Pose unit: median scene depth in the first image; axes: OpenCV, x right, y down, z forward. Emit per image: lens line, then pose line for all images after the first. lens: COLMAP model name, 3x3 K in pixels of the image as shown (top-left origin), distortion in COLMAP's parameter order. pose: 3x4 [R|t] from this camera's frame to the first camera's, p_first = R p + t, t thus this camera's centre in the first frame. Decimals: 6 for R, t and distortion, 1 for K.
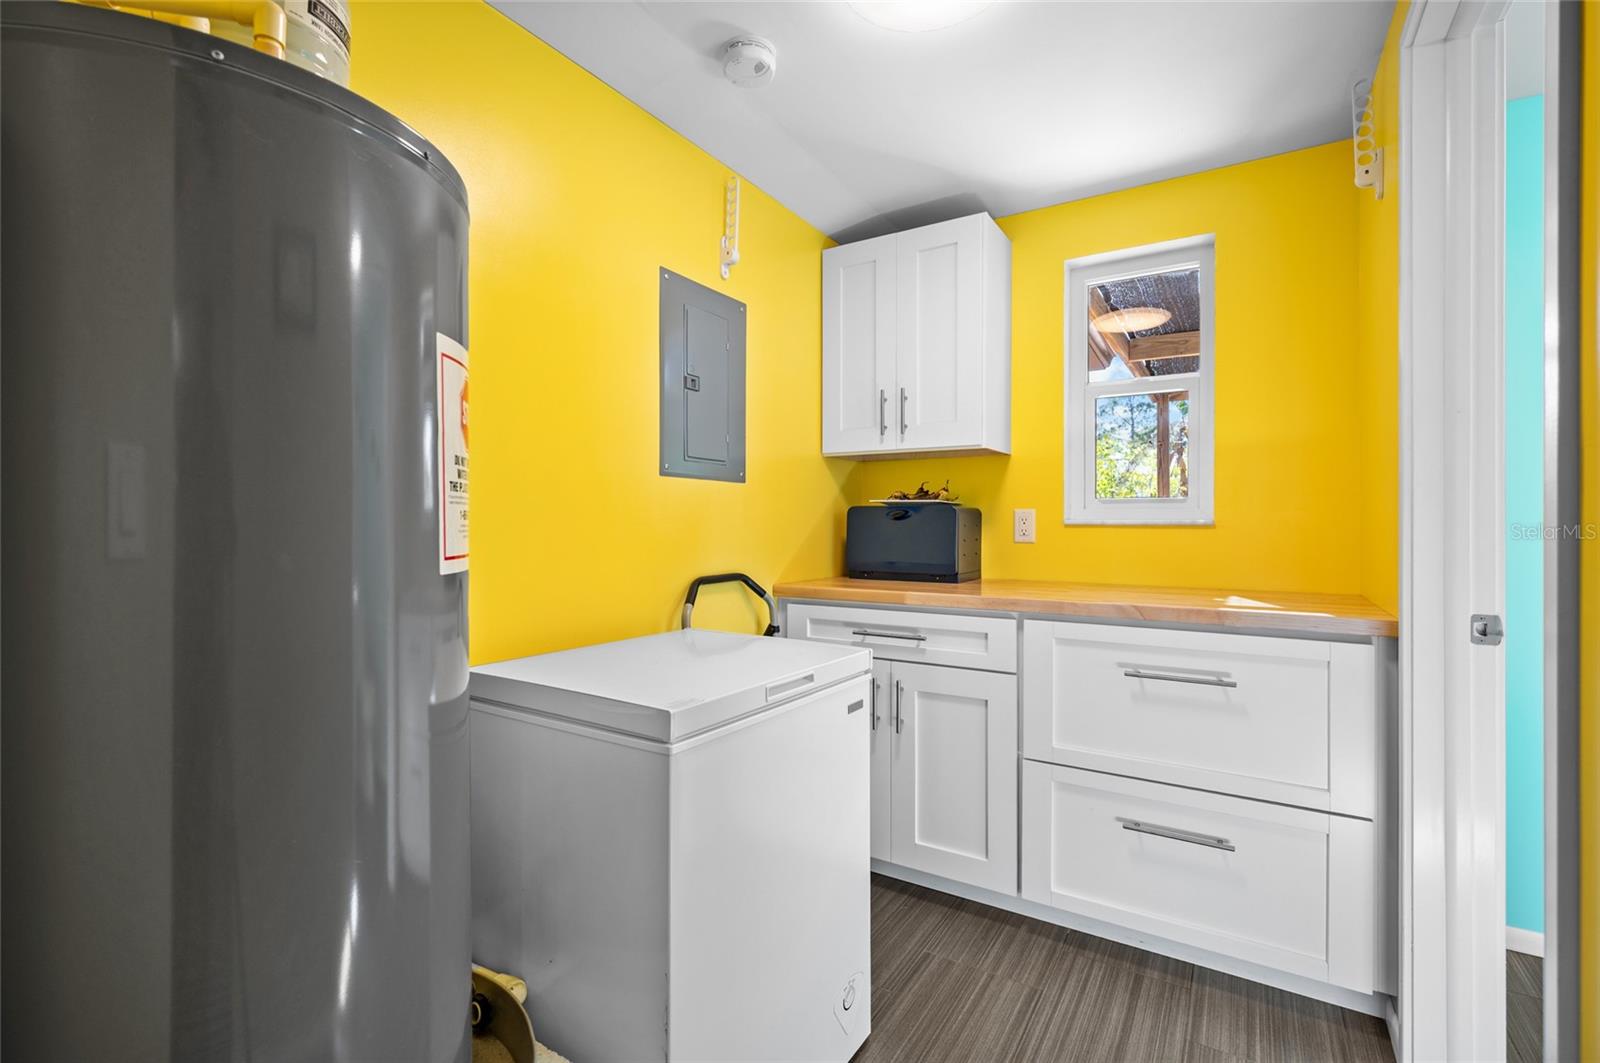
lens RADIAL K [[715.3, 0, 800.6], [0, 715.3, 528.4], [0, 0, 1]] dist [-0.000127, 0.000033]
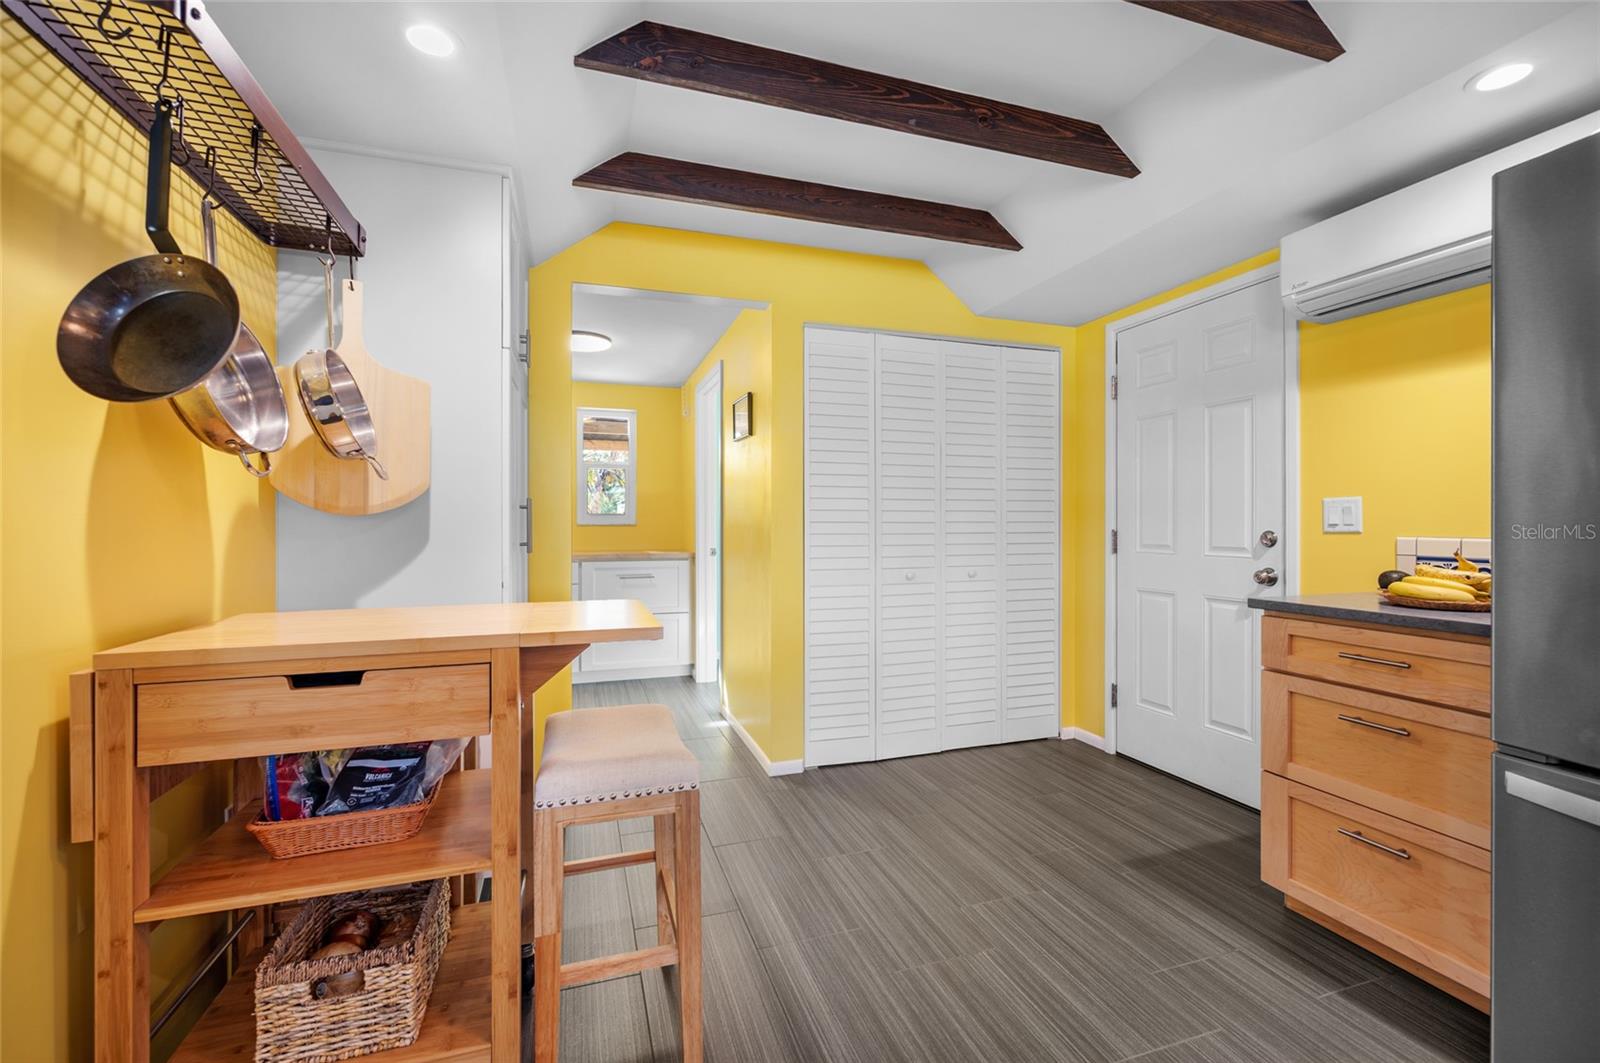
lens RADIAL K [[683.0, 0, 802.0], [0, 683.0, 527.1], [0, 0, 1]] dist [0.002389, -0.000359]
pose [[0.626311, -0.006189, 0.779549, -1.341837], [0.005493, 0.999979, 0.003525, -0.001483], [-0.779554, 0.002074, 0.626331, -1.399662]]
